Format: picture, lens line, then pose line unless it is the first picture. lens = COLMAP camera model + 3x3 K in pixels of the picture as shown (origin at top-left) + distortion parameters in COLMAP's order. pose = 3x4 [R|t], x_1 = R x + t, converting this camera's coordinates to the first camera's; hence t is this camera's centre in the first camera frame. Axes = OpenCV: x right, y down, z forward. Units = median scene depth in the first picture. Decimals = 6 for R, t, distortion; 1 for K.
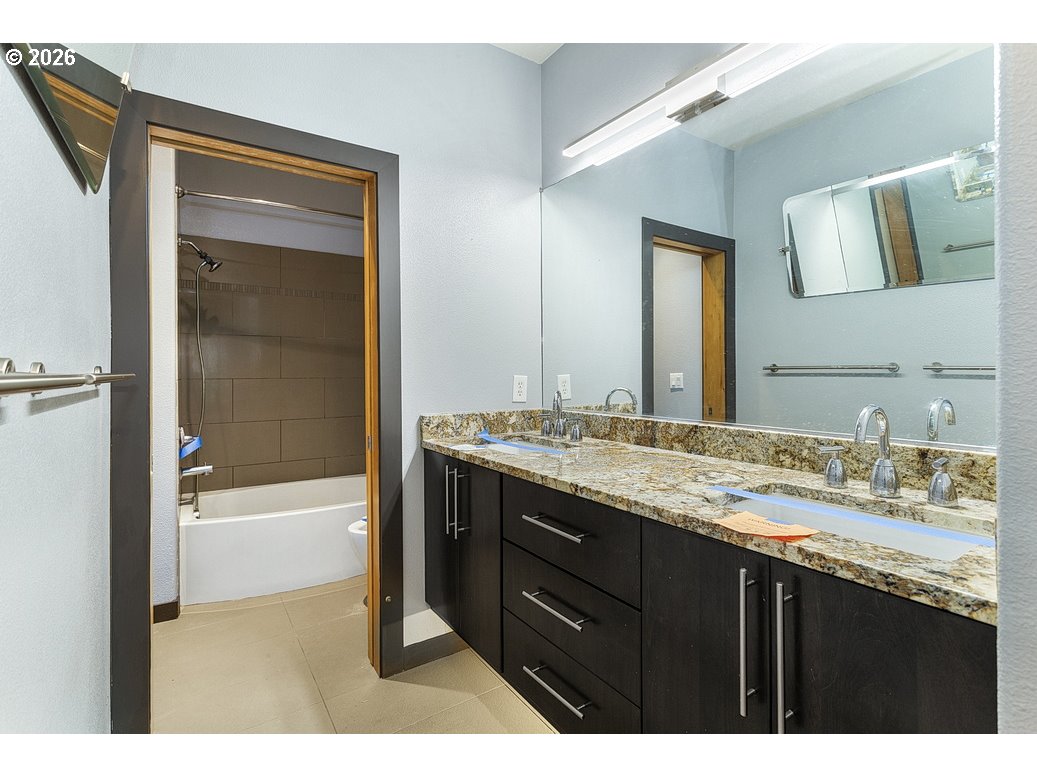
lens RADIAL K [[498.9, 0, 510.5], [0, 498.9, 367.2], [0, 0, 1]] dist [0.001962, 0.000431]
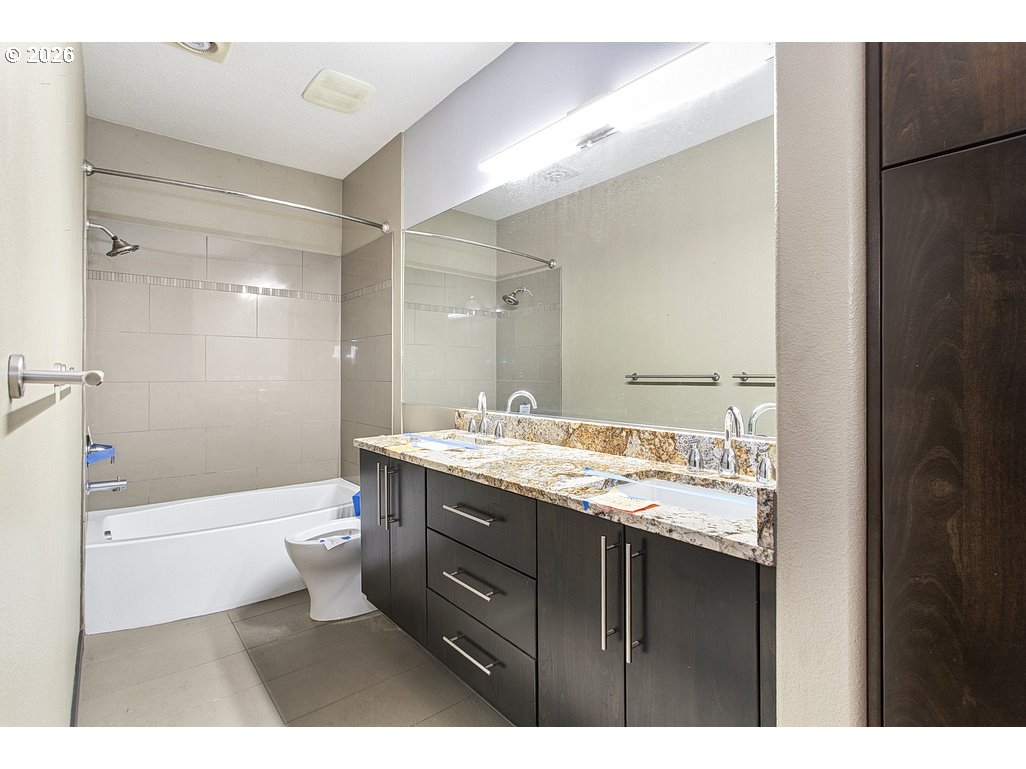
lens RADIAL K [[493.6, 0, 532.1], [0, 493.6, 379.7], [0, 0, 1]] dist [0.001962, 0.000431]
pose [[0.991669, 0.006784, 0.128633, 0.080889], [-0.008588, 0.999872, 0.013474, -0.003280], [-0.128525, -0.014467, 0.991601, -0.133884]]
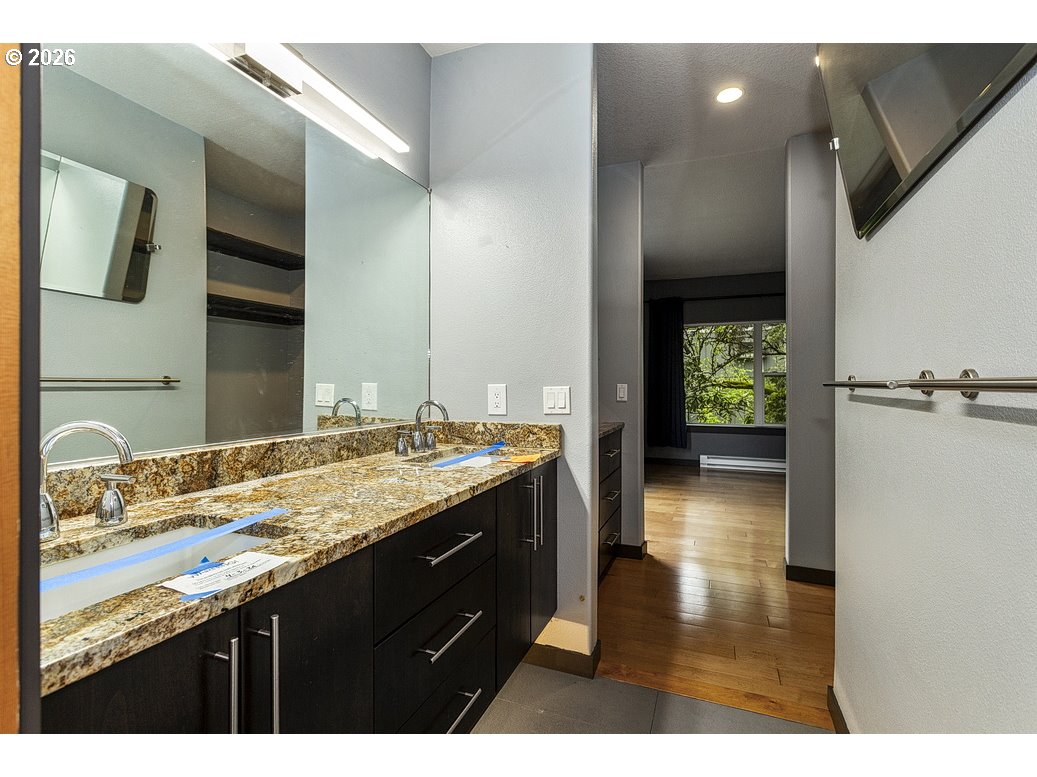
lens RADIAL K [[498.9, 0, 514.5], [0, 498.9, 383.9], [0, 0, 1]] dist [0.001962, 0.000431]
pose [[-0.570951, 0.005617, 0.820965, -0.675867], [-0.001441, 0.999968, -0.007844, 0.021467], [-0.820983, -0.005661, -0.570925, 1.308209]]
